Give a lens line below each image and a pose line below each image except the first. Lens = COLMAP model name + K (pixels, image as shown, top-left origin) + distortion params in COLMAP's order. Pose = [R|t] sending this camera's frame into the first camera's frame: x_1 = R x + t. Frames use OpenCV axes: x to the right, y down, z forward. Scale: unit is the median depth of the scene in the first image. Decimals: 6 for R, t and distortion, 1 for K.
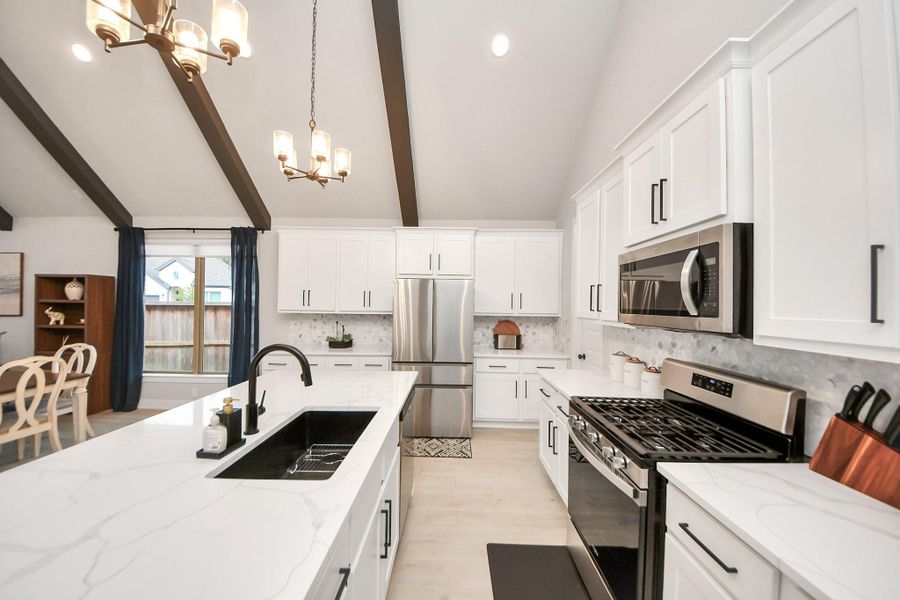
lens RADIAL K [[317.5, 0, 442.7], [0, 317.5, 301.7], [0, 0, 1]] dist [-0.006960, -0.002020]
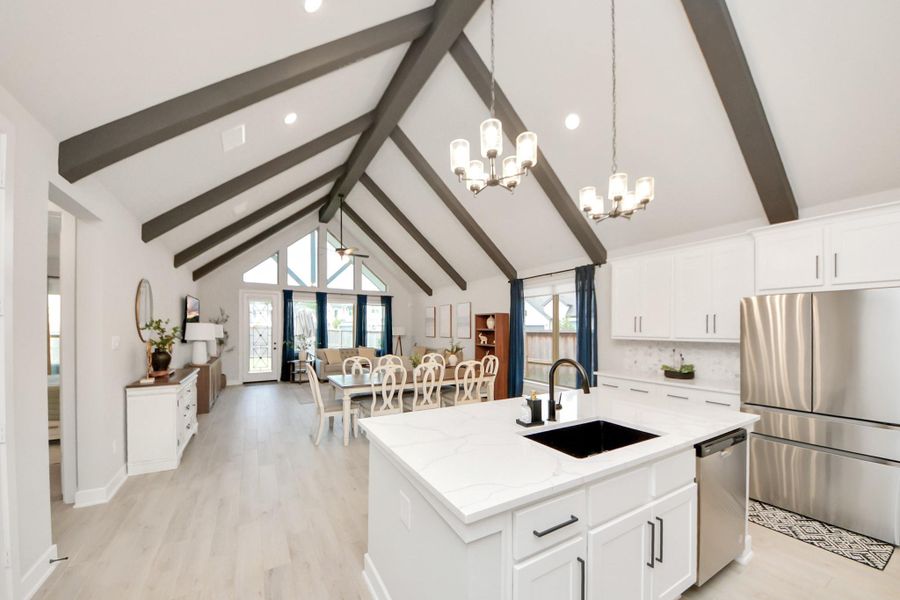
lens RADIAL K [[323.2, 0, 448.0], [0, 323.2, 325.7], [0, 0, 1]] dist [-0.011965, -0.000277]
pose [[0.514341, -0.019322, -0.857368, 0.137955], [0.008923, 0.999813, -0.017179, 0.004318], [0.857539, 0.001185, 0.514417, -0.046842]]
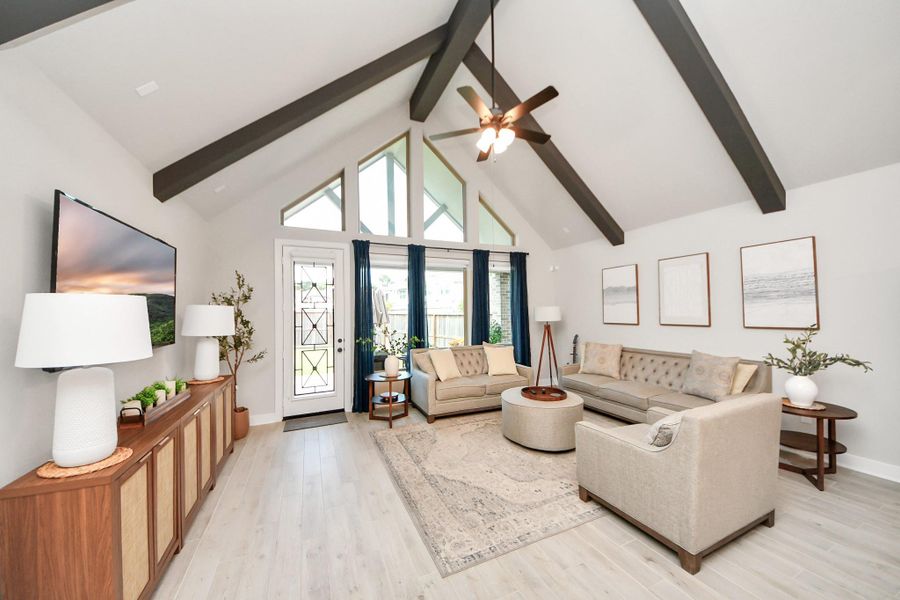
lens RADIAL K [[317.5, 0, 449.3], [0, 317.5, 303.3], [0, 0, 1]] dist [-0.006960, -0.002020]
pose [[0.420953, -0.041822, -0.906118, -2.874113], [0.028534, 0.999053, -0.032856, -0.028220], [0.906634, -0.012024, 0.421747, -0.058468]]
